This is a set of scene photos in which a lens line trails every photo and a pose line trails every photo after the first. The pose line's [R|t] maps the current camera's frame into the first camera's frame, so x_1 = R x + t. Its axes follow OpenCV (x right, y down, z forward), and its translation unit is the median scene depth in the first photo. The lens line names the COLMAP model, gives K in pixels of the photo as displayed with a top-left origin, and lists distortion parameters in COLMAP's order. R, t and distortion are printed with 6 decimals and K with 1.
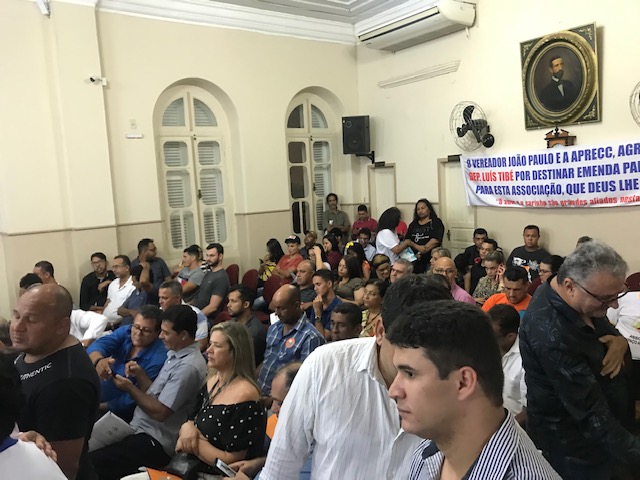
lens RADIAL K [[531.3, 0, 322.6], [0, 531.3, 242.2], [0, 0, 1]] dist [0.006243, -0.000898]
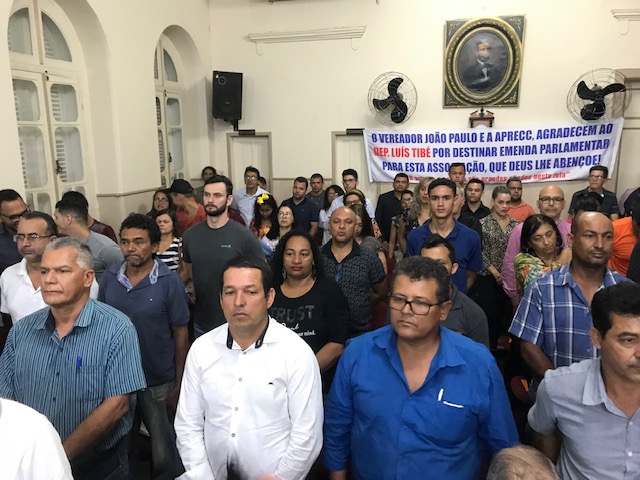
lens RADIAL K [[531.3, 0, 321.5], [0, 531.3, 237.7], [0, 0, 1]] dist [0.006243, -0.000898]
pose [[0.774913, -0.071899, 0.627965, -0.439544], [0.043929, 0.997233, 0.059970, -0.031988], [-0.630540, -0.018885, 0.775927, 0.331657]]
